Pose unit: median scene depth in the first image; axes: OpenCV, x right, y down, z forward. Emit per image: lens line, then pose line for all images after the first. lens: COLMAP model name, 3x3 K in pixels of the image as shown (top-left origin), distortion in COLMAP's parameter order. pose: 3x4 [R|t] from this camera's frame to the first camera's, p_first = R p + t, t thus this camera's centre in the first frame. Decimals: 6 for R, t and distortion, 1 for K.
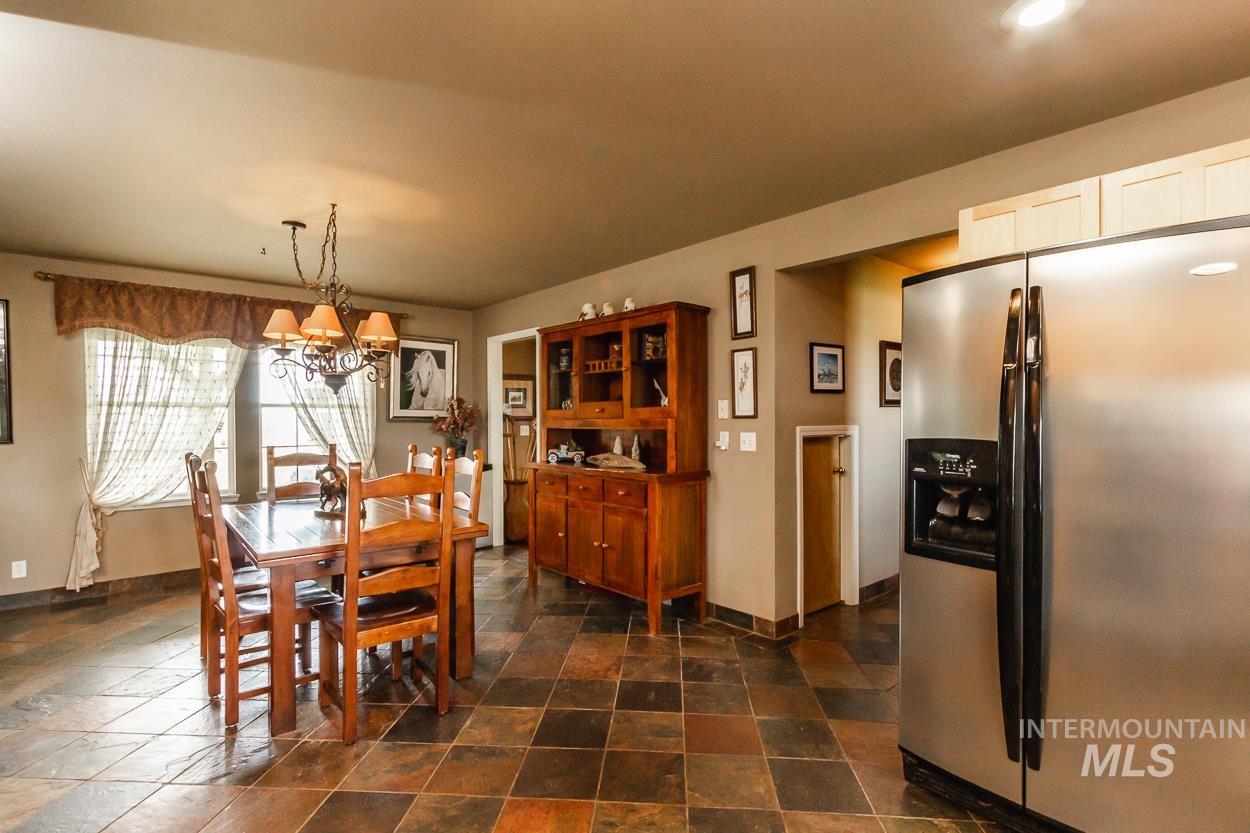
lens RADIAL K [[592.7, 0, 616.0], [0, 592.7, 427.3], [0, 0, 1]] dist [0.012847, -0.000381]
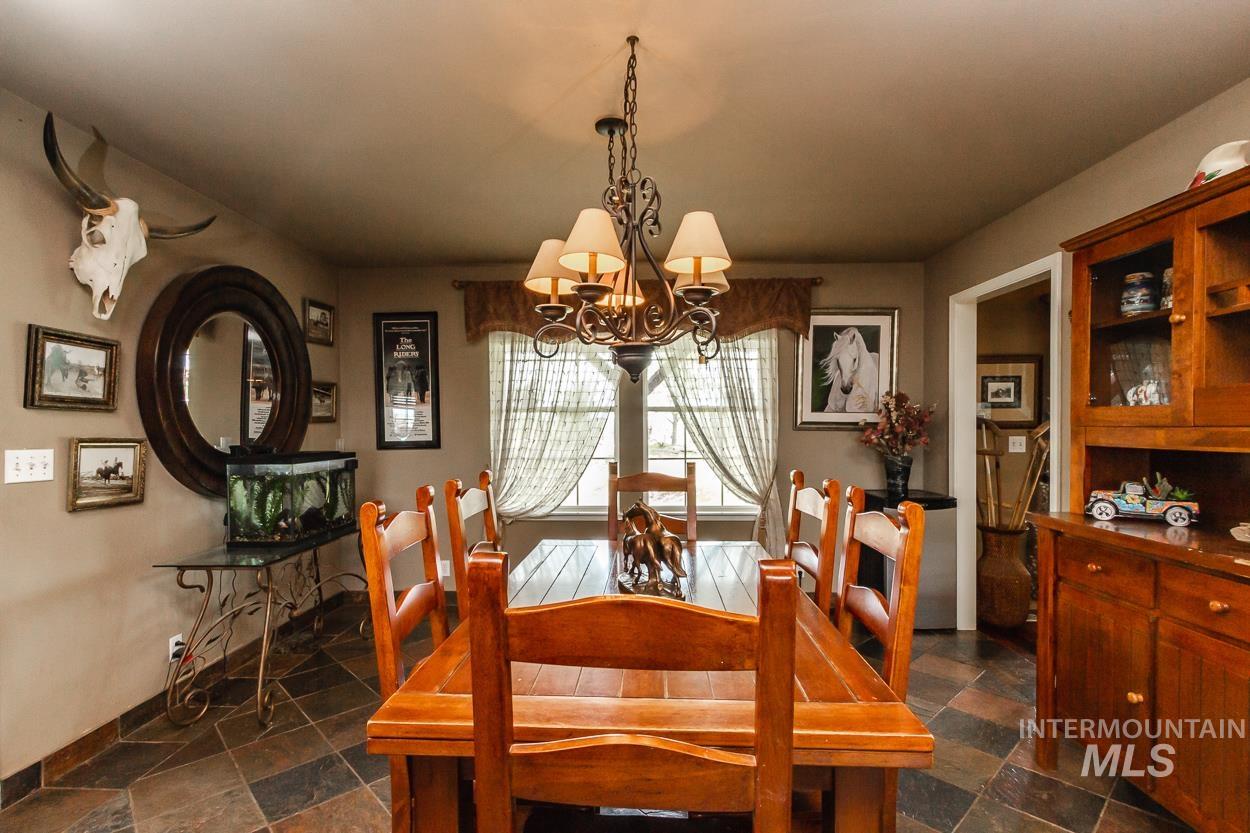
lens RADIAL K [[592.7, 0, 616.0], [0, 592.7, 427.3], [0, 0, 1]] dist [0.012847, -0.000381]
pose [[0.745506, 0.003720, -0.666489, -0.063096], [-0.010275, 0.999930, -0.005912, -0.005248], [0.666420, 0.011256, 0.745492, 0.317975]]
